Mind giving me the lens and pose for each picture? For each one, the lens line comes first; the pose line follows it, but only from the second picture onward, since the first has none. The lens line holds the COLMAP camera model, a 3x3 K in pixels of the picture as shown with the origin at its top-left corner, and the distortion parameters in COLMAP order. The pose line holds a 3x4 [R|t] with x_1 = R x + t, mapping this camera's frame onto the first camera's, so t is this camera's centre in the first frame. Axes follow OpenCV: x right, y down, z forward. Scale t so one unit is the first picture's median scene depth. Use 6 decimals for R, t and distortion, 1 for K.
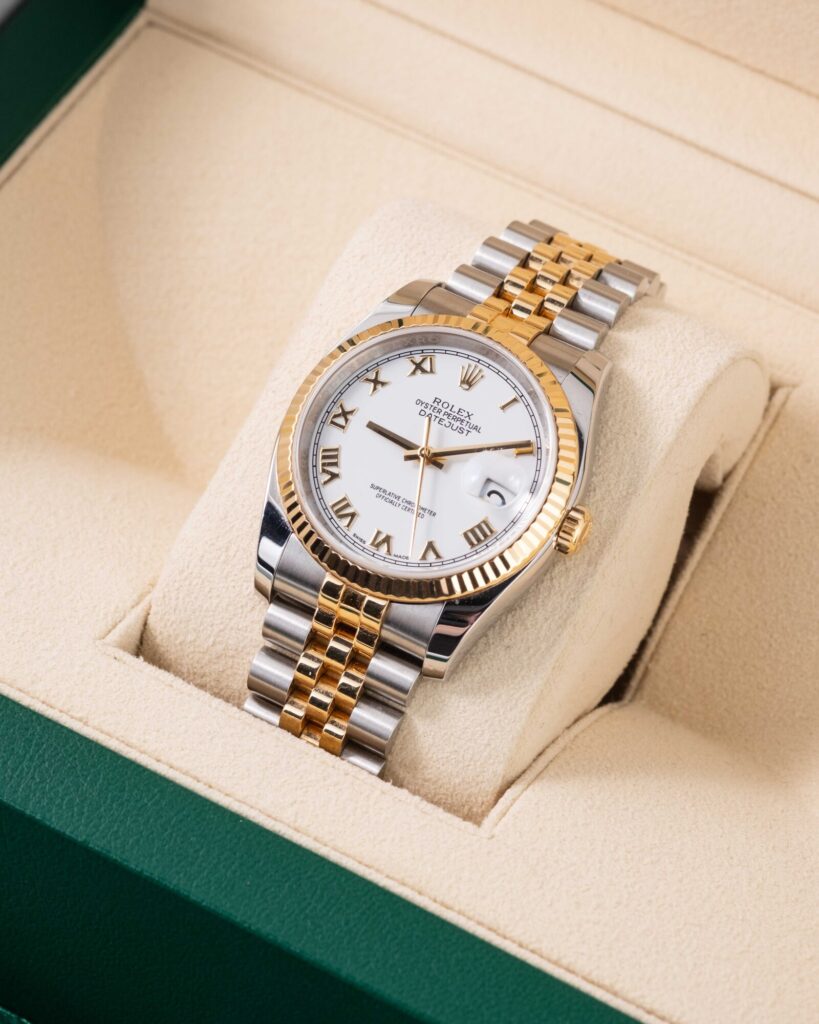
lens RADIAL K [[4121.9, 0, 409.5], [0, 4121.9, 512.0], [0, 0, 1]] dist [0.192662, -2.269485]
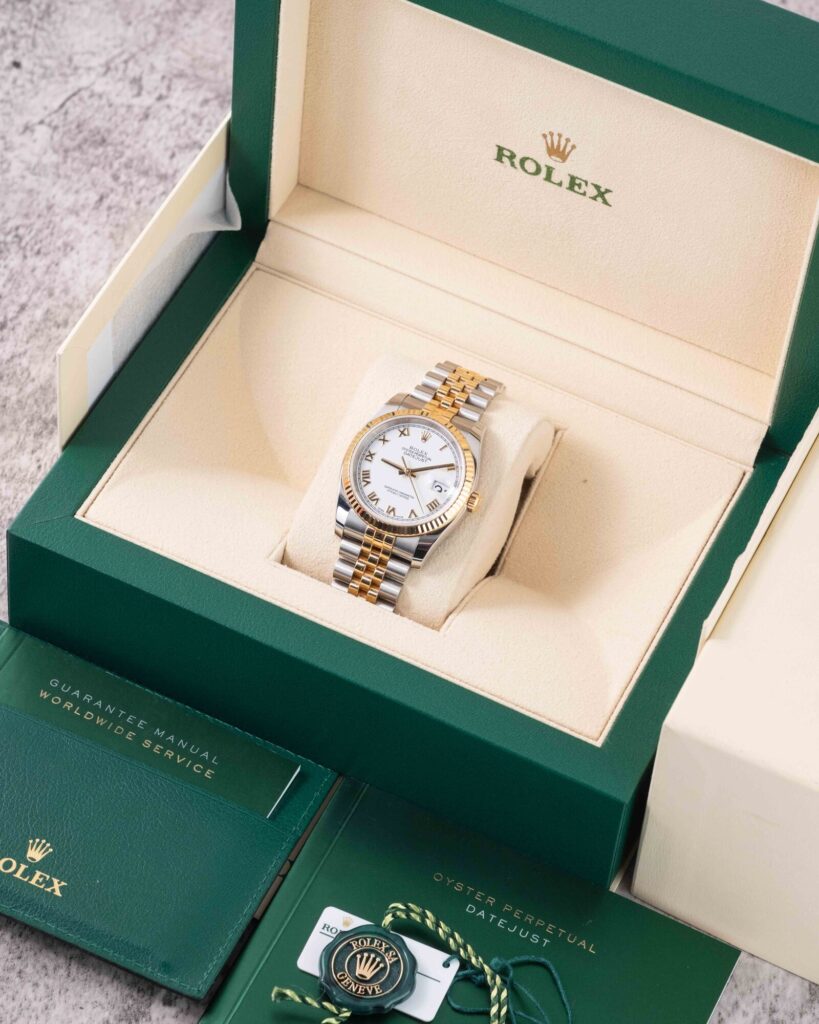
lens RADIAL K [[4121.9, 0, 409.5], [0, 4121.9, 512.0], [0, 0, 1]] dist [0.192662, -2.269485]
pose [[0.997189, -0.044119, 0.060566, -0.134244], [0.042441, 0.998686, 0.028713, -0.056905], [-0.061753, -0.026062, 0.997751, -1.280139]]
